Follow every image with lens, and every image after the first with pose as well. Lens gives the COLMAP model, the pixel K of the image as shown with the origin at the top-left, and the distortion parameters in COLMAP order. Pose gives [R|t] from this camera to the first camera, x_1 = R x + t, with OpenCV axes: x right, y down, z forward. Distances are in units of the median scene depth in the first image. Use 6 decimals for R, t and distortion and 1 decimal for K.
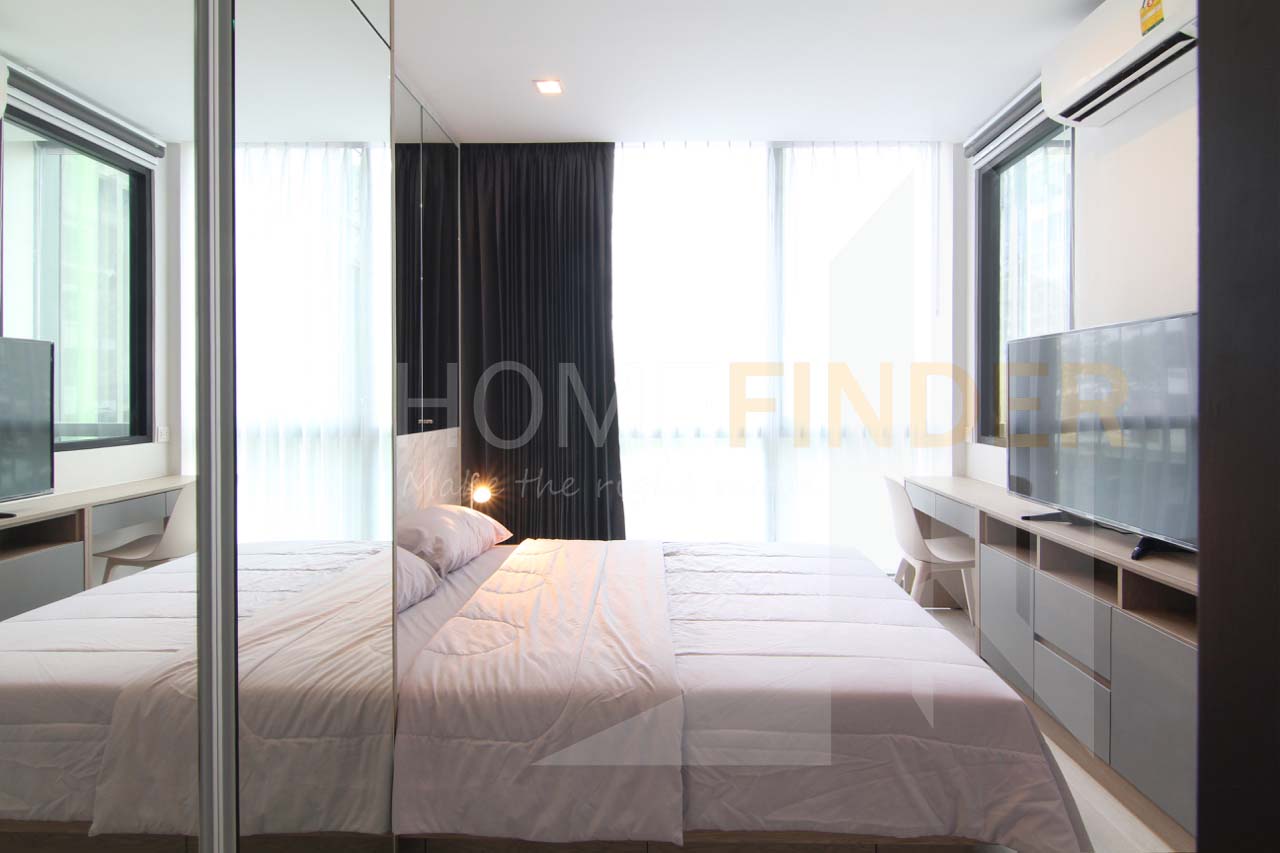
lens RADIAL K [[682.1, 0, 667.5], [0, 682.1, 437.1], [0, 0, 1]] dist [0.034728, -0.062021]
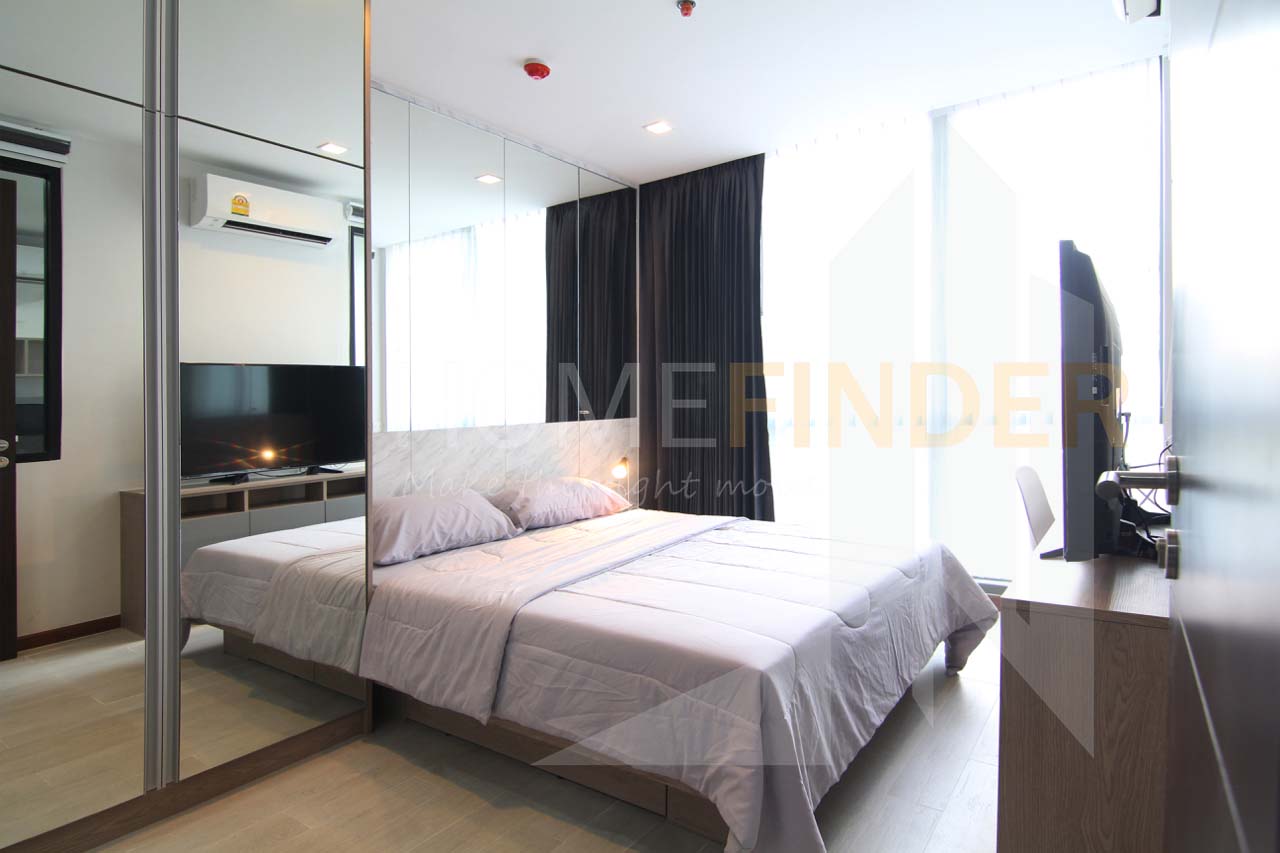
lens RADIAL K [[642.6, 0, 640.0], [0, 642.6, 426.5], [0, 0, 1]] dist [0.002028, 0.000048]
pose [[0.844815, -0.009534, -0.534974, 0.523237], [0.003656, 0.999921, -0.012045, 0.024712], [0.535046, 0.008220, 0.844783, 0.067397]]
